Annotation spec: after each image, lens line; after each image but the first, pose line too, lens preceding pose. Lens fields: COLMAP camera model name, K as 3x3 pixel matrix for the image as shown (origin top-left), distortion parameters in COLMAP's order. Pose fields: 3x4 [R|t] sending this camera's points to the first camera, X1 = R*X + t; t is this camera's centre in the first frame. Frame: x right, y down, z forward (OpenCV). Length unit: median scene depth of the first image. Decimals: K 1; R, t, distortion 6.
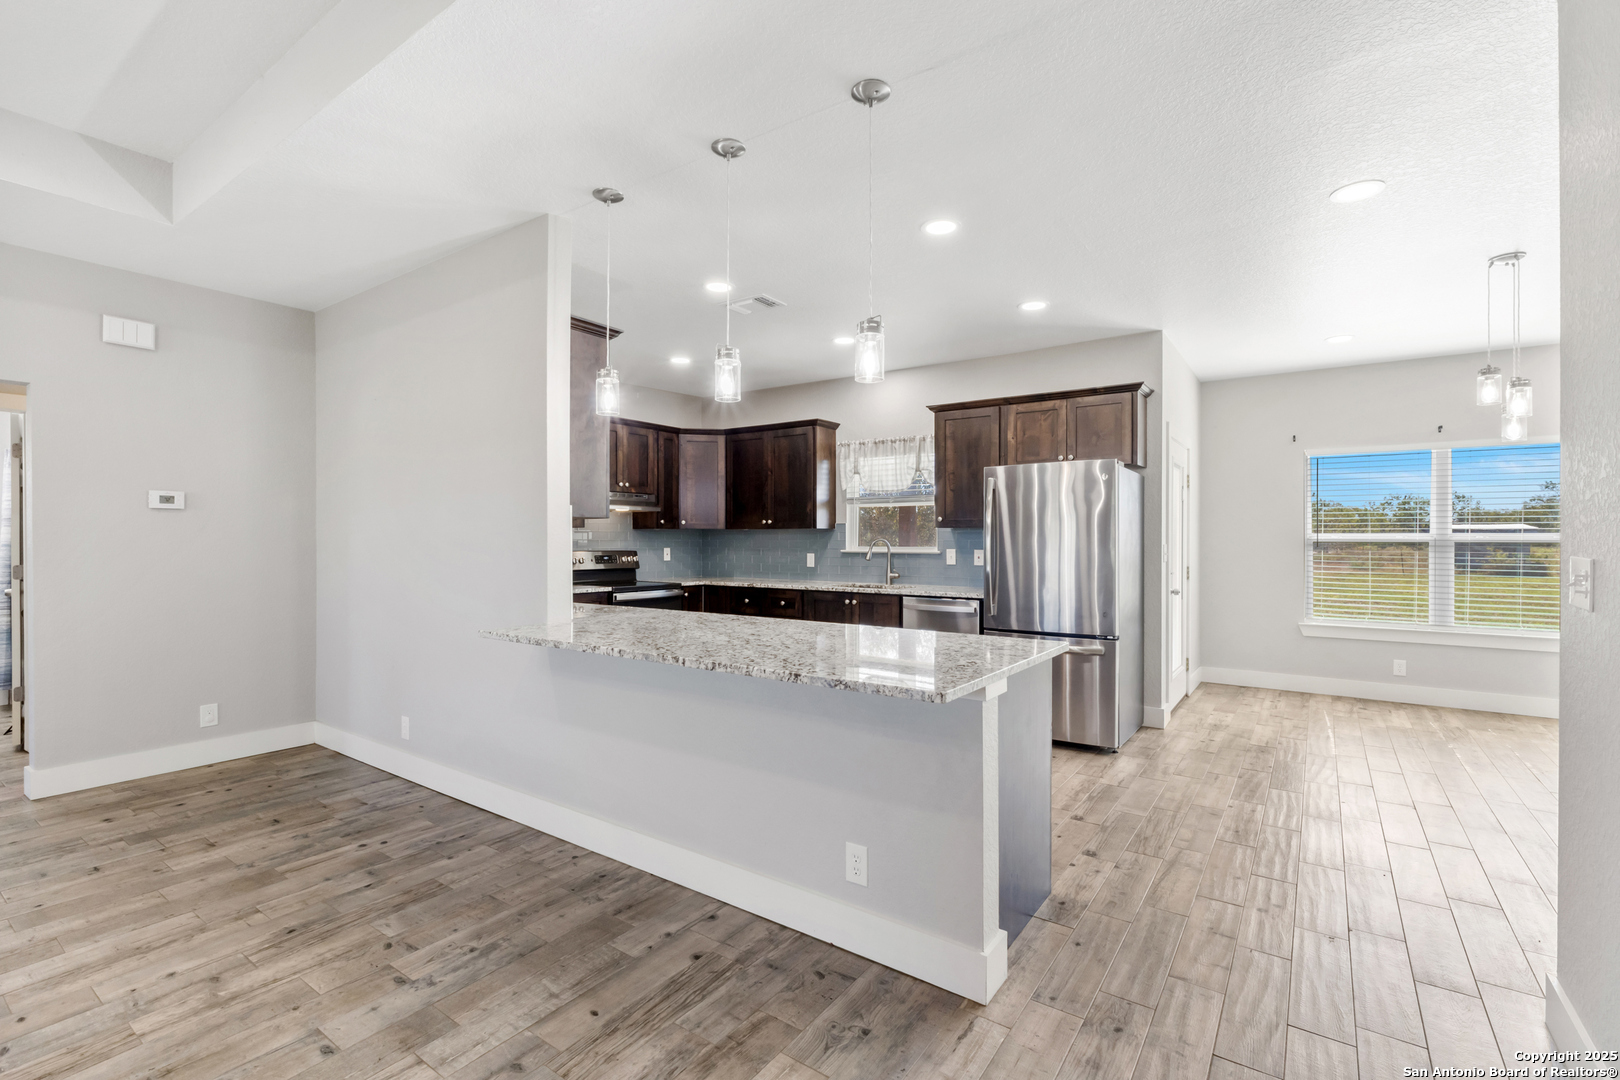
lens RADIAL K [[727.8, 0, 808.2], [0, 727.8, 542.5], [0, 0, 1]] dist [-0.003221, 0.000162]
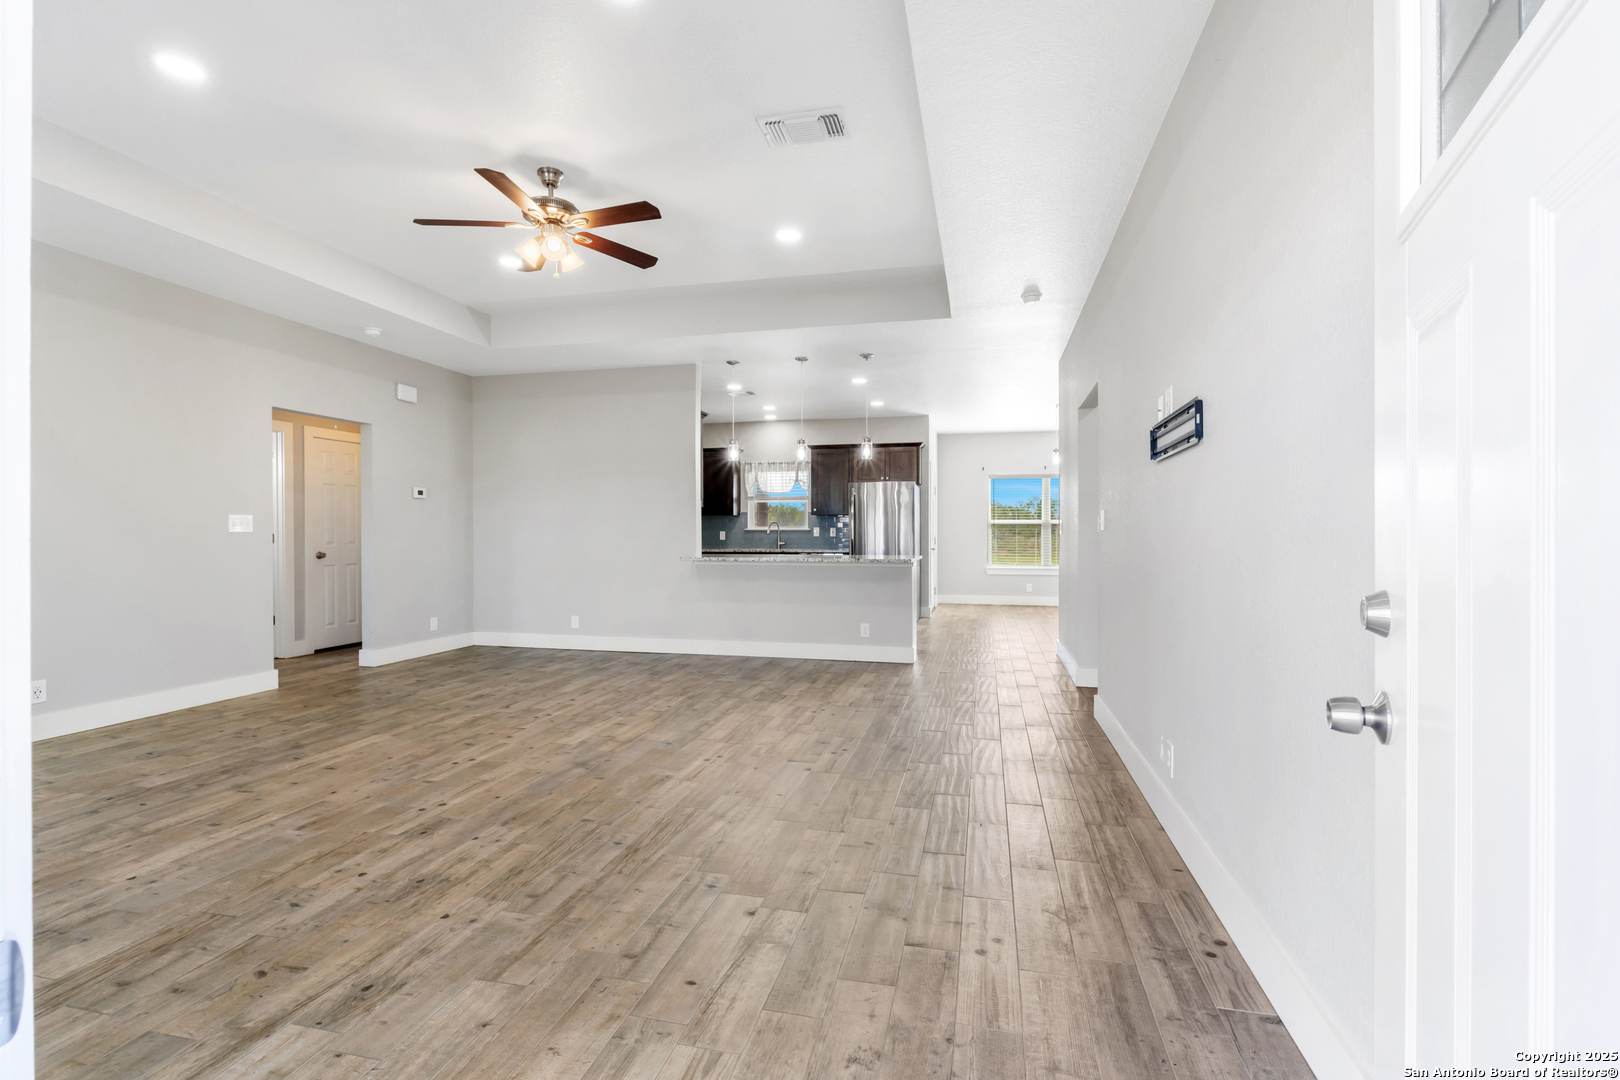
lens RADIAL K [[727.8, 0, 805.2], [0, 727.8, 537.1], [0, 0, 1]] dist [-0.003221, 0.000162]
pose [[0.931181, -0.003170, 0.364543, -0.467538], [0.002543, 0.999994, 0.002201, 0.028756], [-0.364548, -0.001122, 0.931184, -0.612308]]
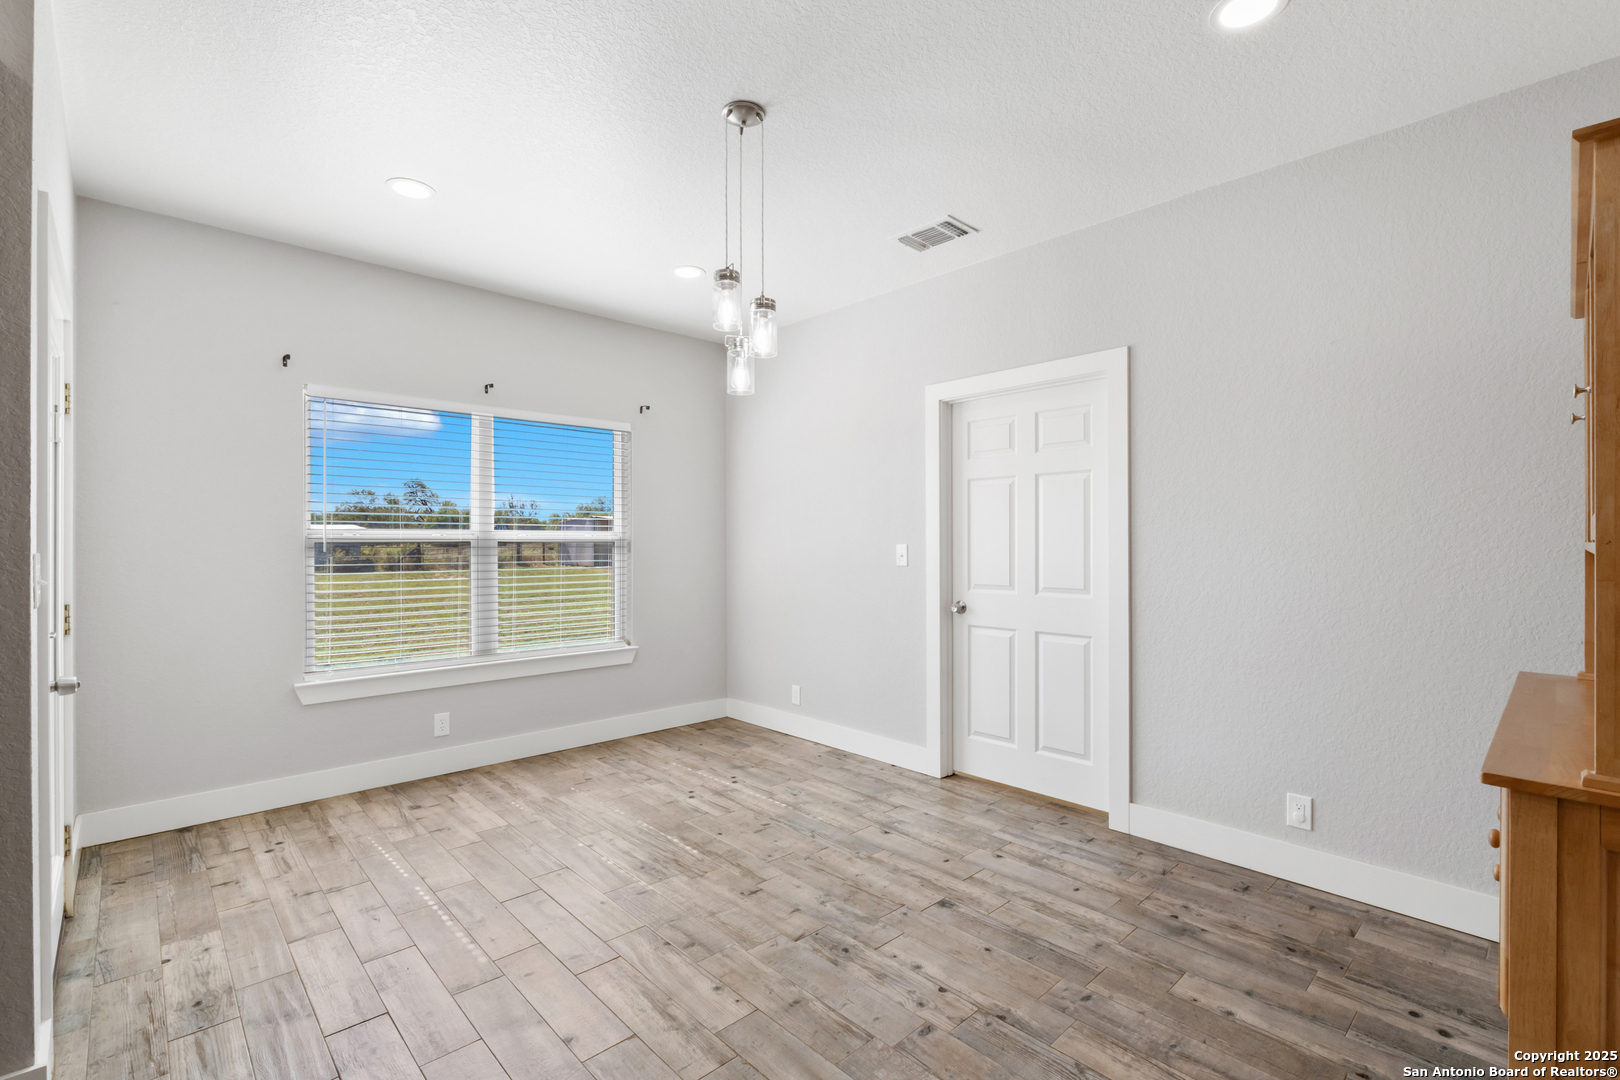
lens RADIAL K [[727.8, 0, 808.4], [0, 727.8, 543.2], [0, 0, 1]] dist [-0.003221, 0.000162]
pose [[0.202482, -0.011677, 0.979216, 0.210659], [0.002582, 0.999932, 0.011390, -0.006434], [-0.979282, 0.000222, 0.202499, 0.519069]]
